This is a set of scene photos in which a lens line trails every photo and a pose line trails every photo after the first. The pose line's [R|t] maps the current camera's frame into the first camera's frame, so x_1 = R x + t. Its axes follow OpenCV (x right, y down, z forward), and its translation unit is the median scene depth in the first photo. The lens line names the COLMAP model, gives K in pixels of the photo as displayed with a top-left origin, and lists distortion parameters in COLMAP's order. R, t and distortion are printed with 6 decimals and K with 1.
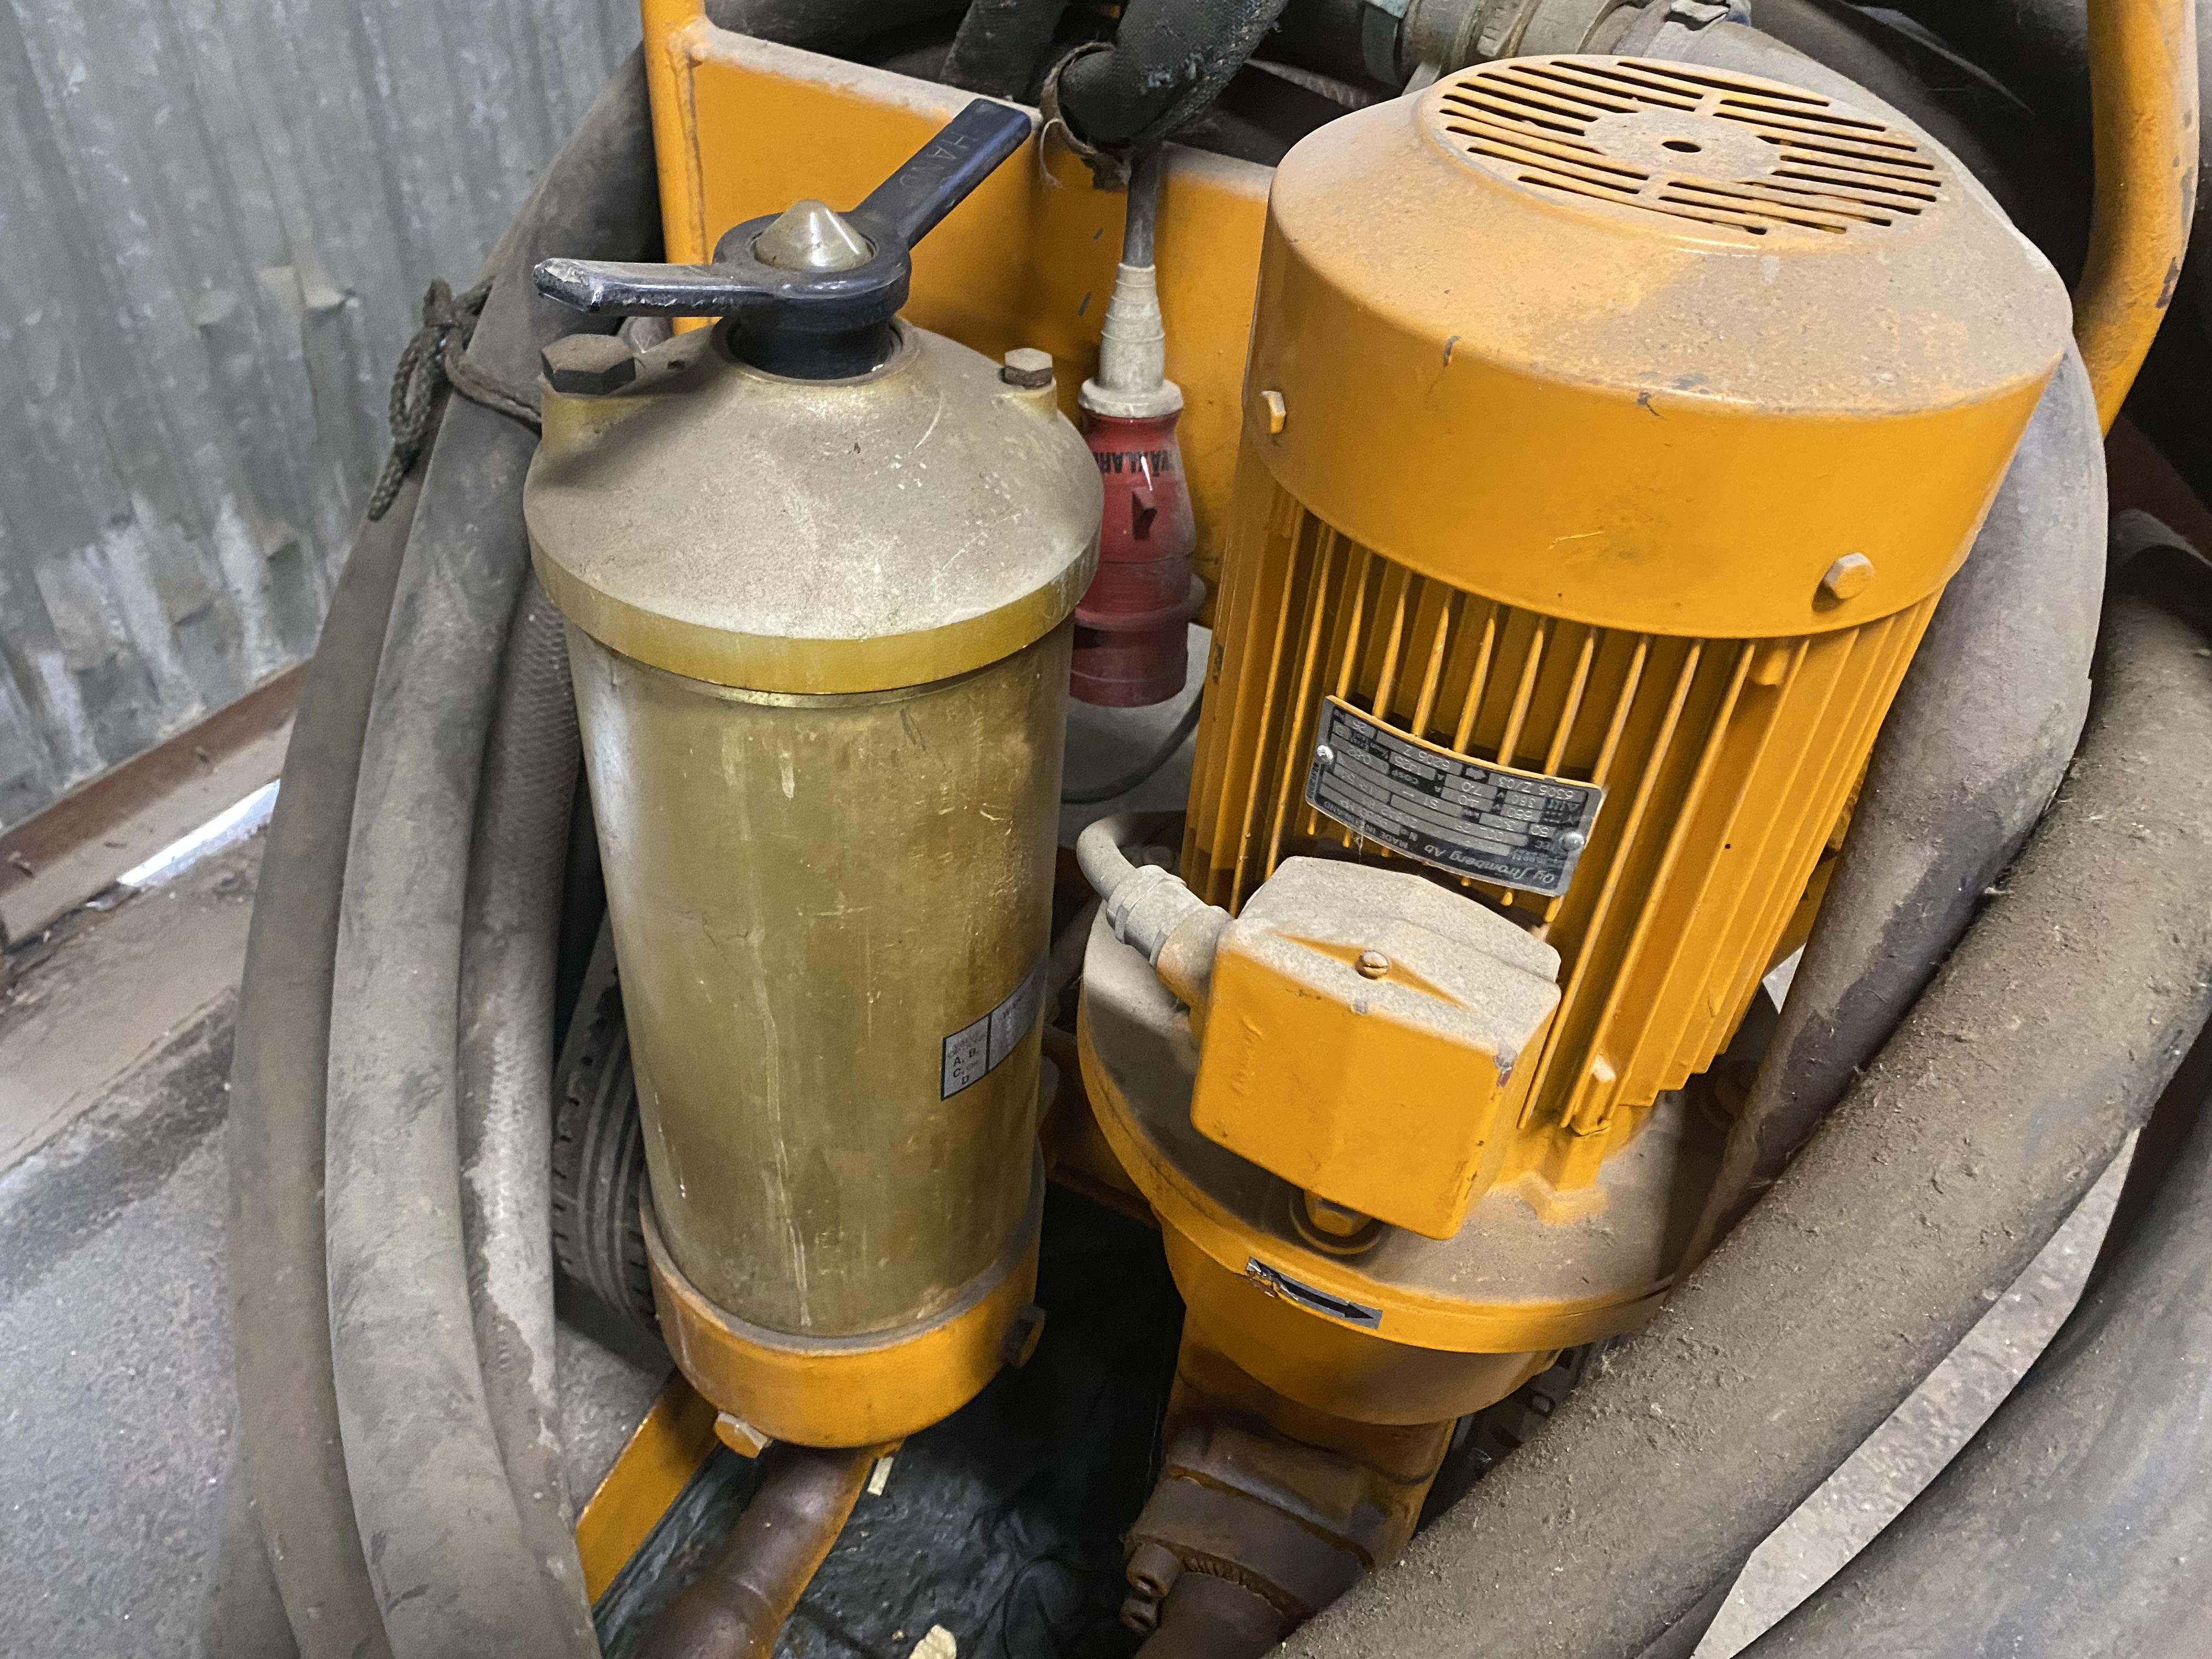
lens RADIAL K [[1674.3, 0, 1105.7], [0, 1674.3, 786.7], [0, 0, 1]] dist [0.138471, -0.314663]
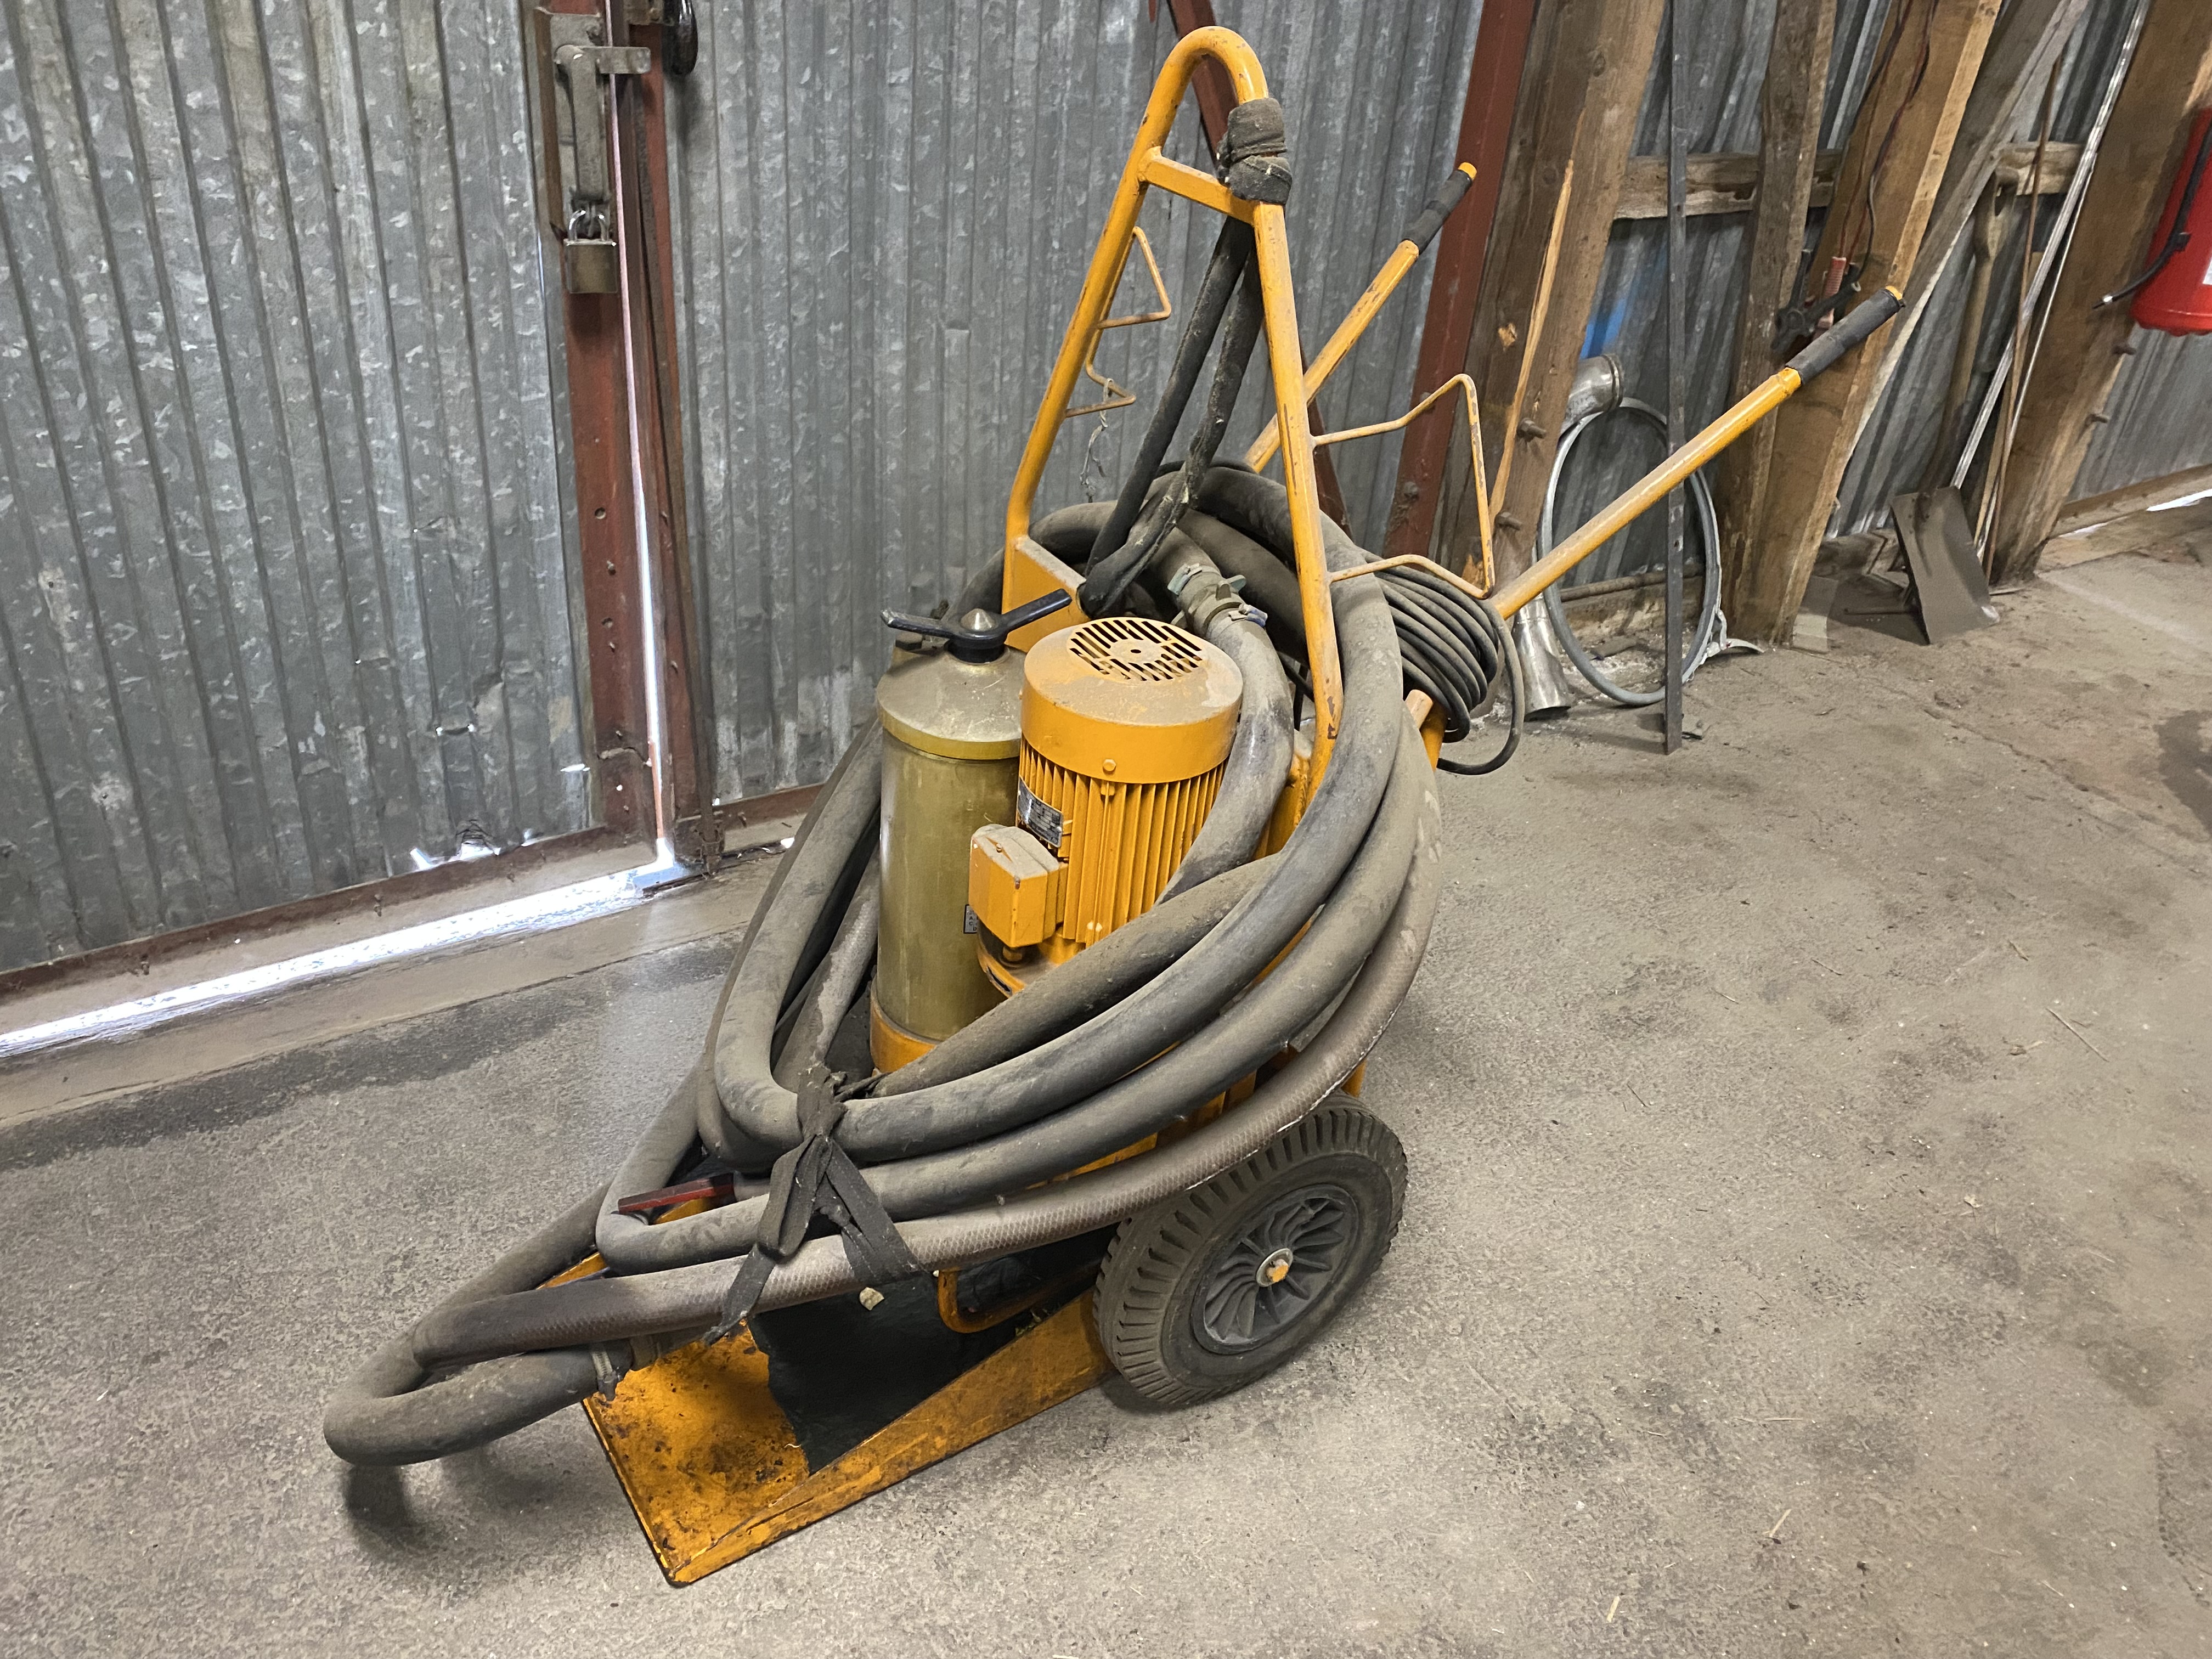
lens RADIAL K [[1674.3, 0, 1105.7], [0, 1674.3, 786.7], [0, 0, 1]] dist [0.138471, -0.314663]
pose [[0.873127, 0.253946, -0.416126, 1.420076], [-0.325922, 0.938869, -0.110902, 0.241121], [0.362525, 0.232456, 0.902519, -1.678444]]
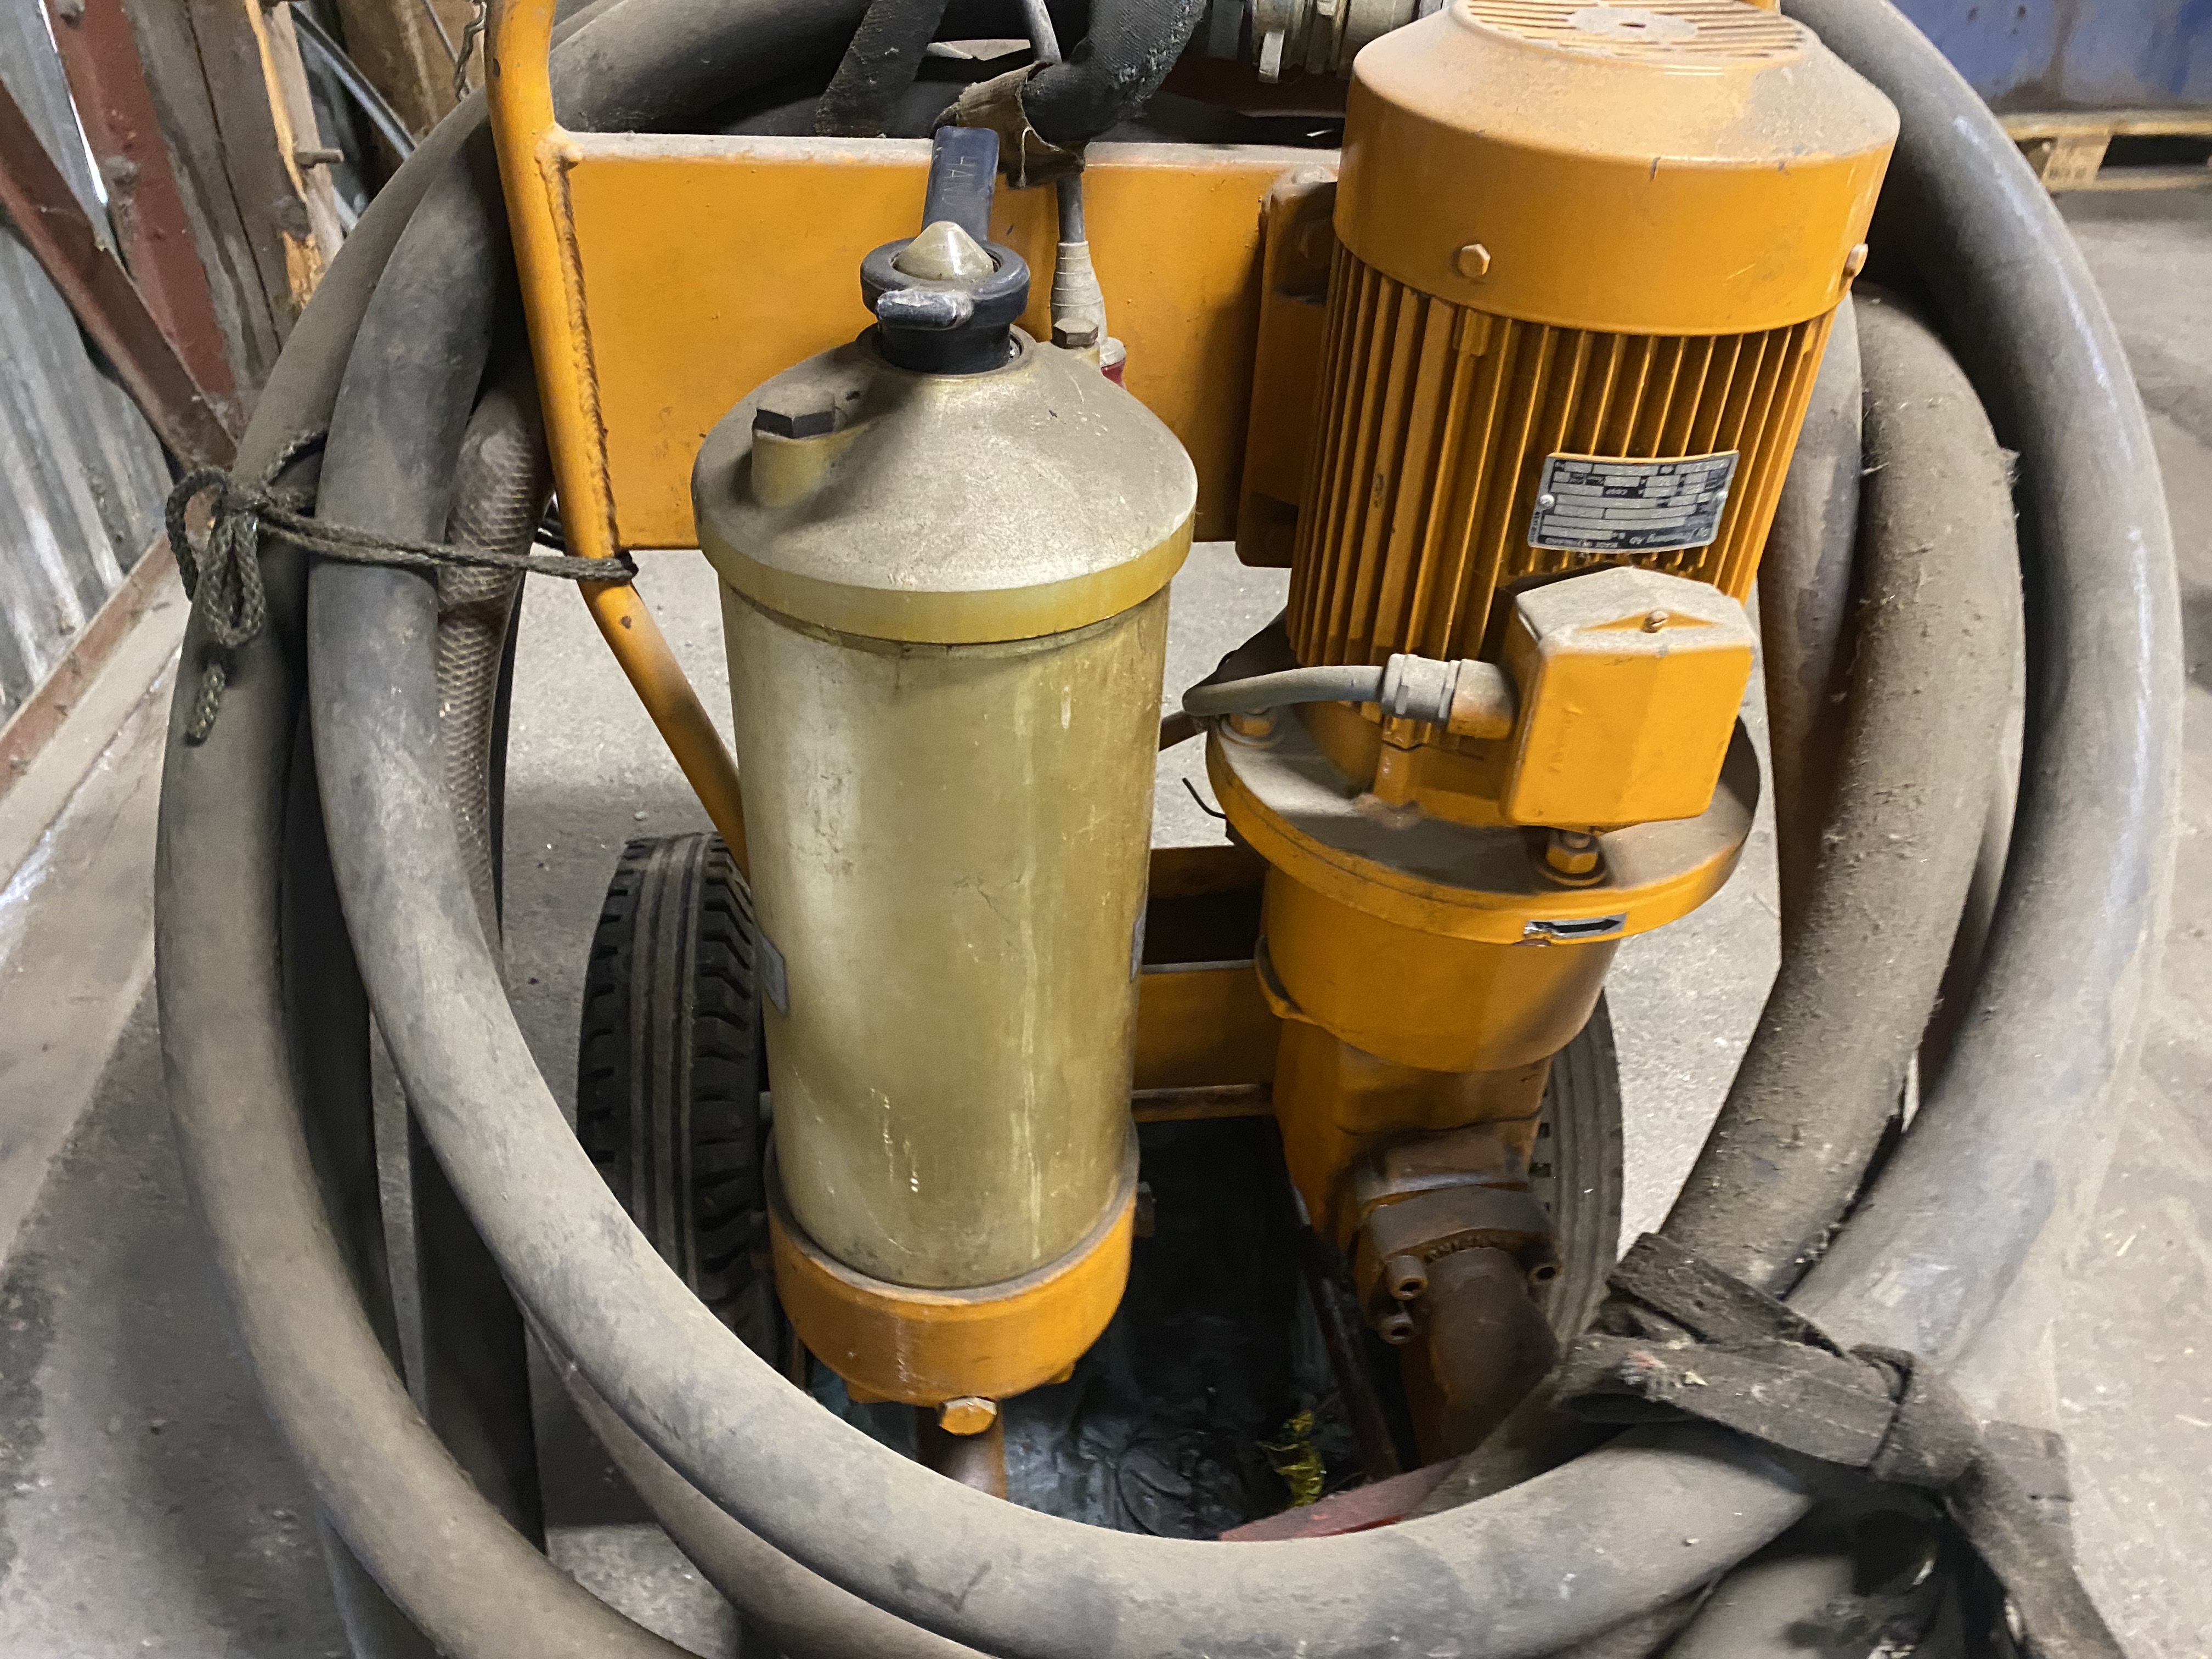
lens RADIAL K [[1674.3, 0, 1105.7], [0, 1674.3, 786.7], [0, 0, 1]] dist [0.138471, -0.314663]
pose [[0.826724, -0.353403, 0.437760, -0.709861], [0.368095, 0.928208, 0.054181, -0.008913], [-0.425480, 0.116344, 0.897458, -0.041367]]
